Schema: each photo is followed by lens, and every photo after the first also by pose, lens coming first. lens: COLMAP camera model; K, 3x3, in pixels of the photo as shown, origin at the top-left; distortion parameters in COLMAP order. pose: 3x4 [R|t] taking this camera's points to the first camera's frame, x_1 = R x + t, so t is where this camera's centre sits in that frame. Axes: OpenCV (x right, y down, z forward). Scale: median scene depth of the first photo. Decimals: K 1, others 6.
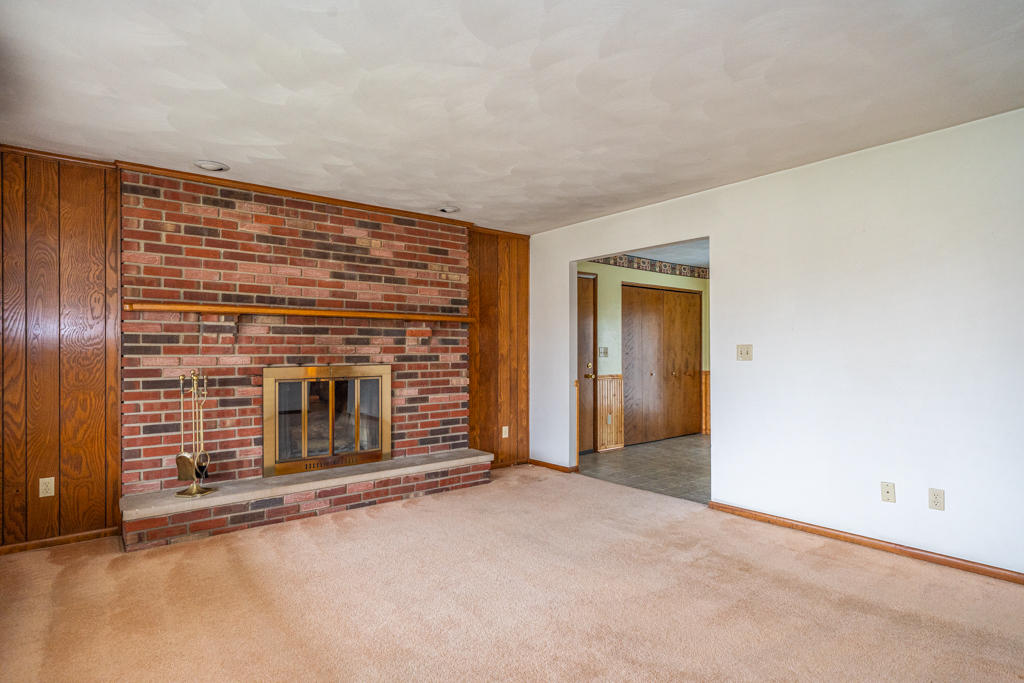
lens RADIAL K [[532.5, 0, 511.6], [0, 532.5, 345.1], [0, 0, 1]] dist [-0.000171, 0.000262]
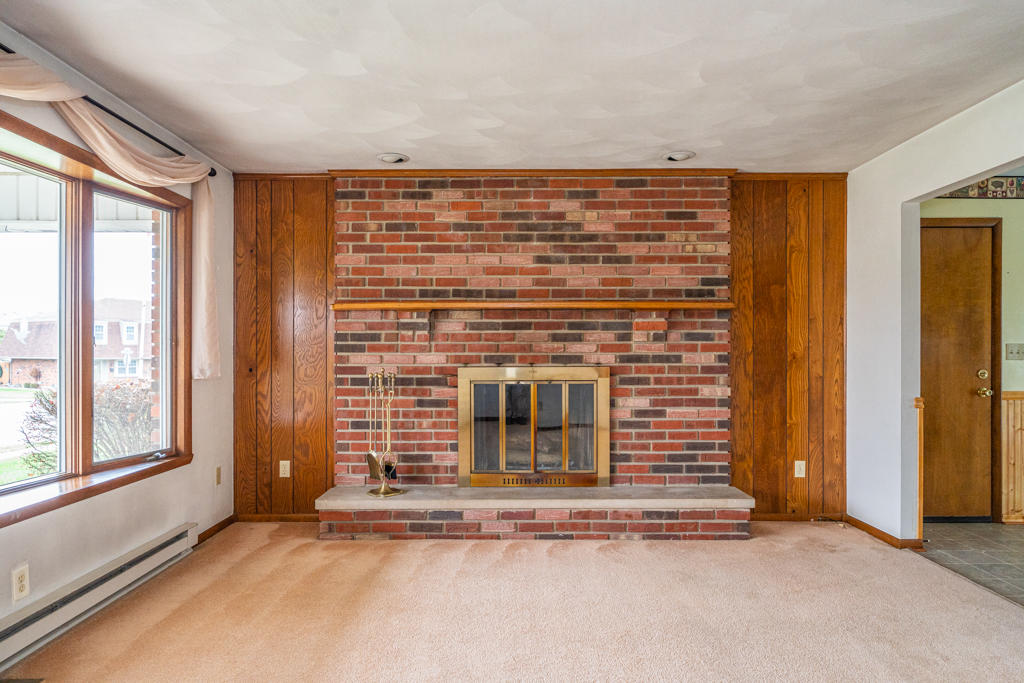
lens RADIAL K [[615.3, 0, 512.4], [0, 615.3, 345.8], [0, 0, 1]] dist [0.000098, 0.000661]
pose [[0.782966, -0.005554, -0.622039, 0.254829], [0.006244, 0.999980, -0.001069, 0.006926], [0.622033, -0.003047, 0.782985, 0.216266]]
